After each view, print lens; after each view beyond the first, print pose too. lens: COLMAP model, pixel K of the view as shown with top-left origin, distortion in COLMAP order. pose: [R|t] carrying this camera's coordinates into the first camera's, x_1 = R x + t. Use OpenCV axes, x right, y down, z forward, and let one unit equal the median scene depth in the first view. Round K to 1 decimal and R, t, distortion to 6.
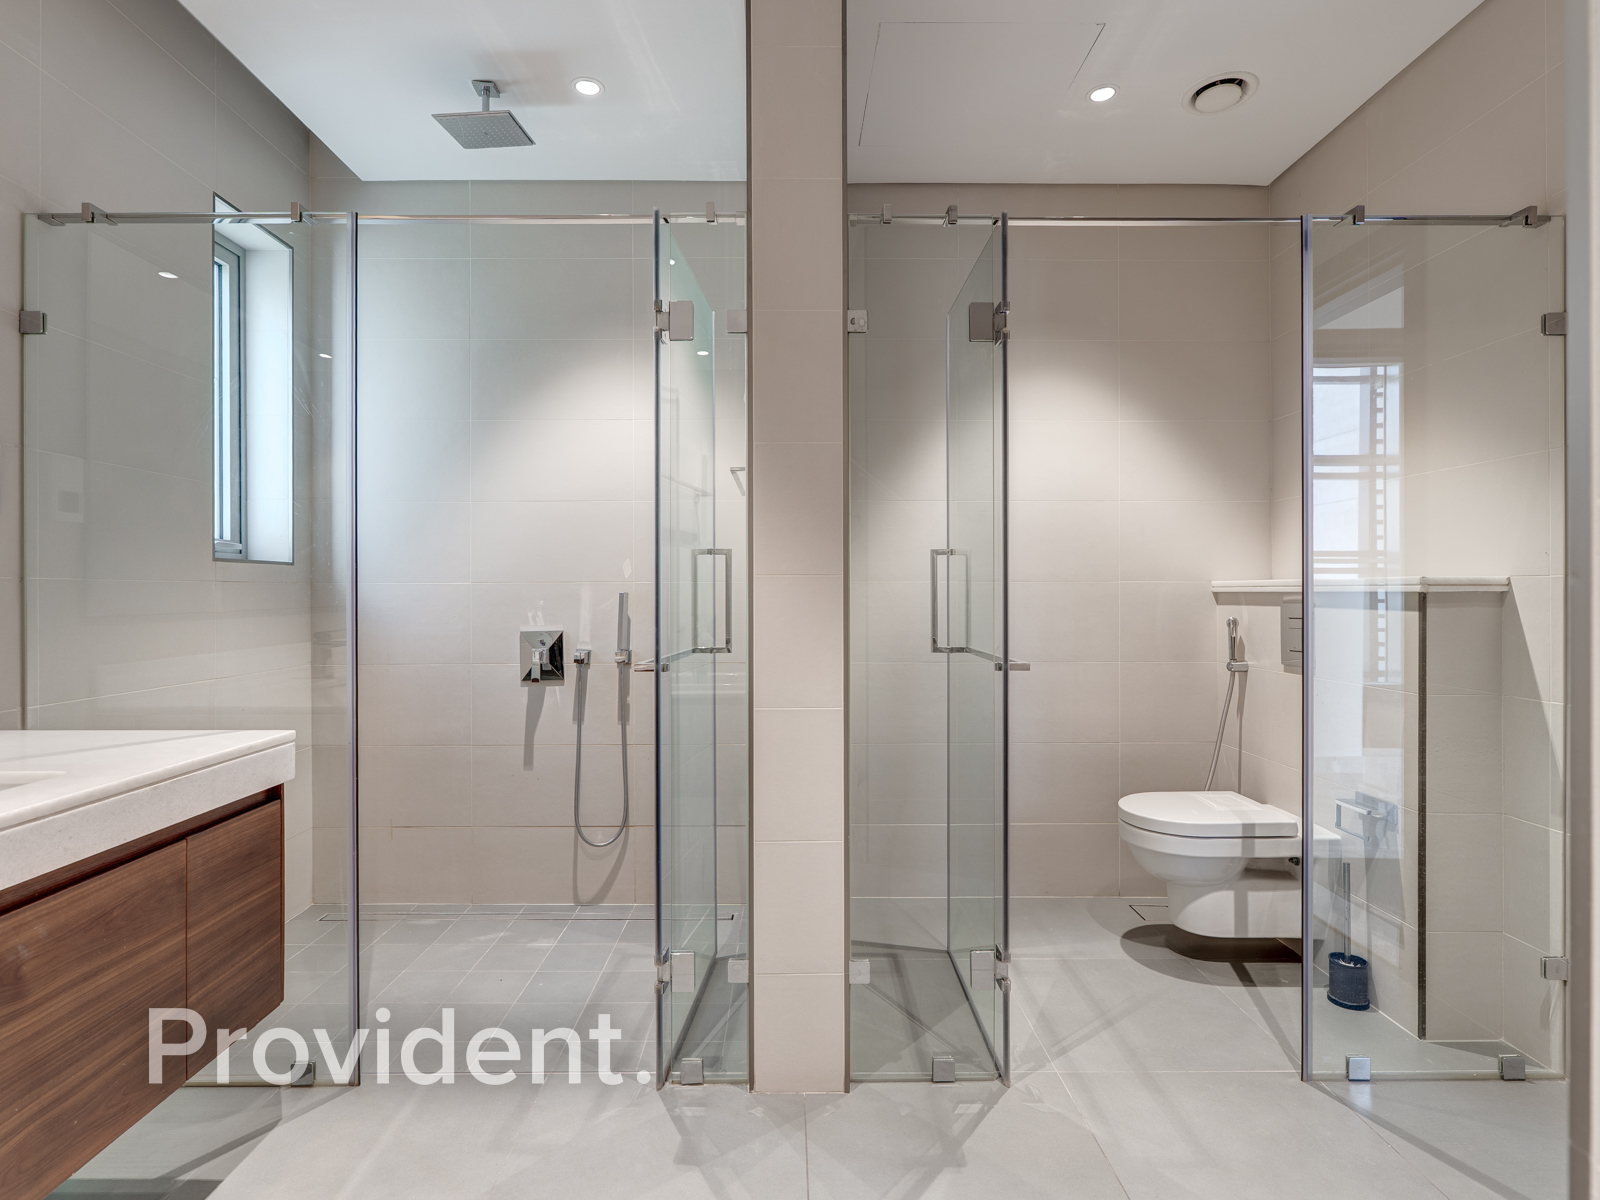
lens RADIAL K [[822.7, 0, 798.6], [0, 822.7, 593.9], [0, 0, 1]] dist [-0.000435, 0.000282]
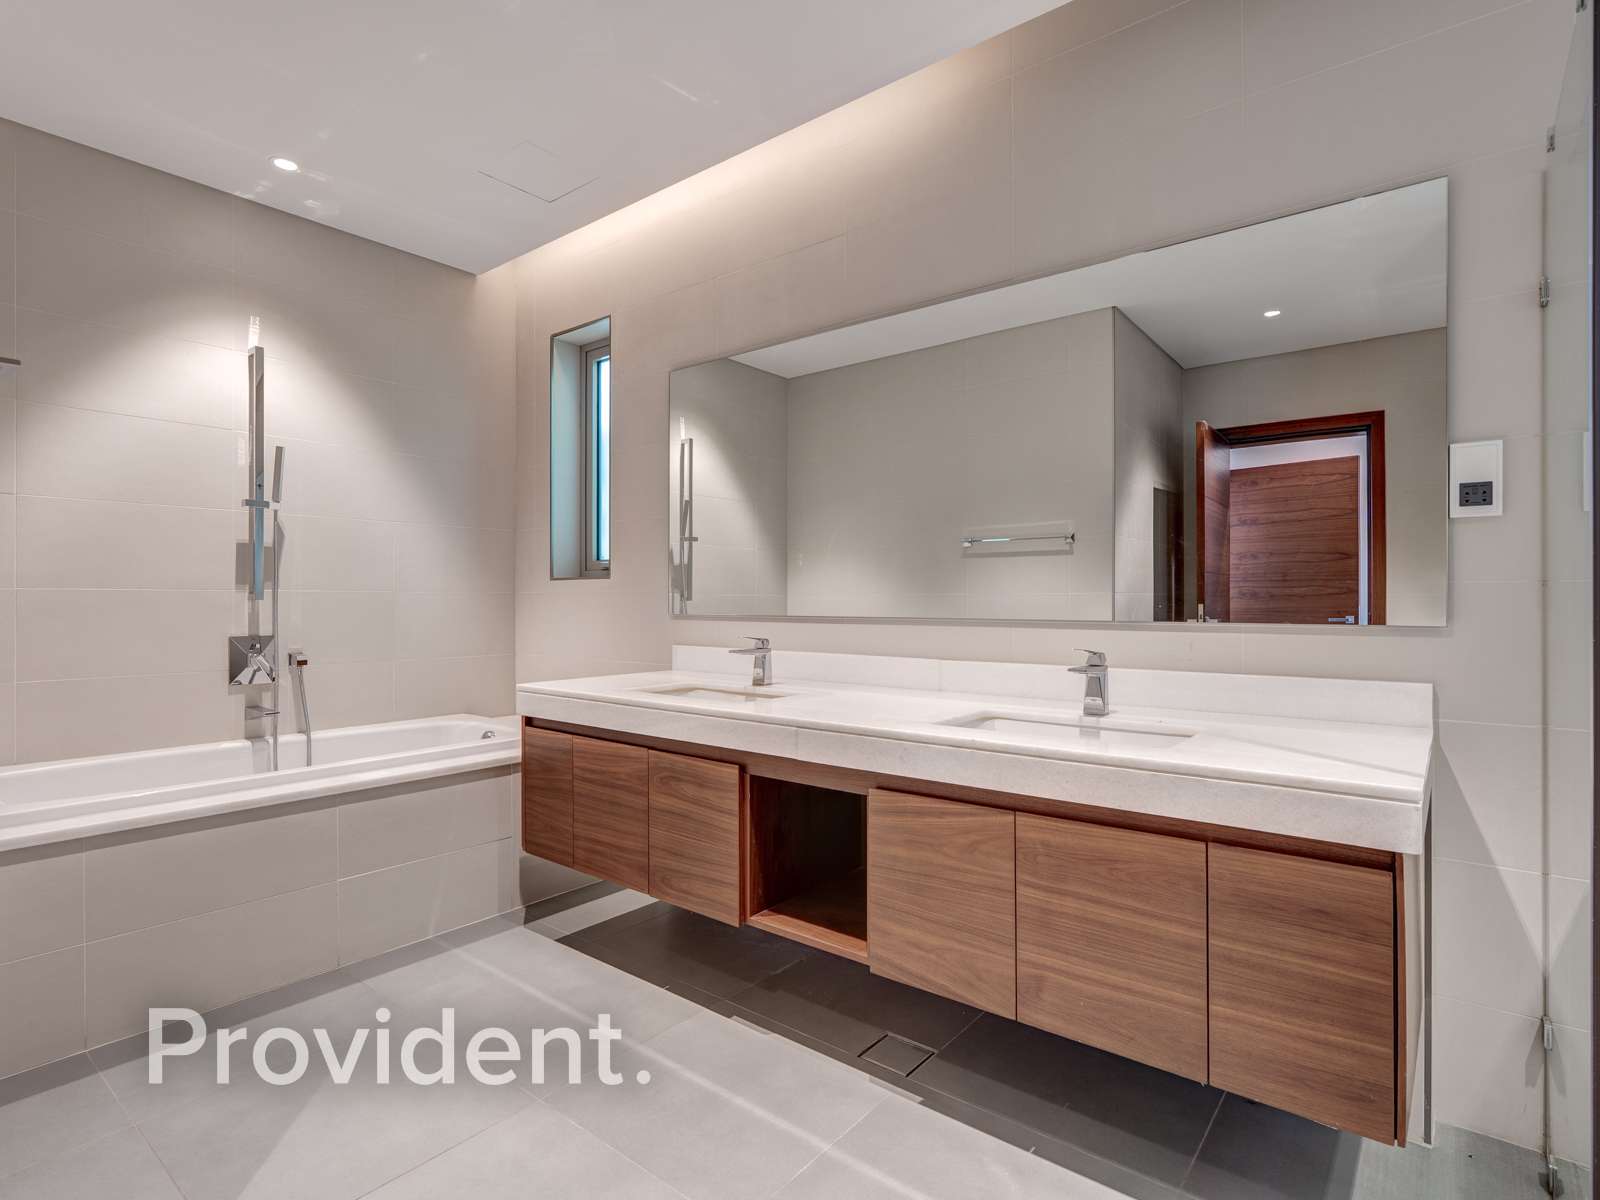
lens RADIAL K [[822.7, 0, 798.6], [0, 822.7, 593.9], [0, 0, 1]] dist [-0.000435, 0.000282]
pose [[-0.634634, -0.000775, -0.772813, 0.349850], [0.000983, 0.999998, -0.001810, -0.005013], [0.772813, -0.001909, -0.634631, 1.252005]]
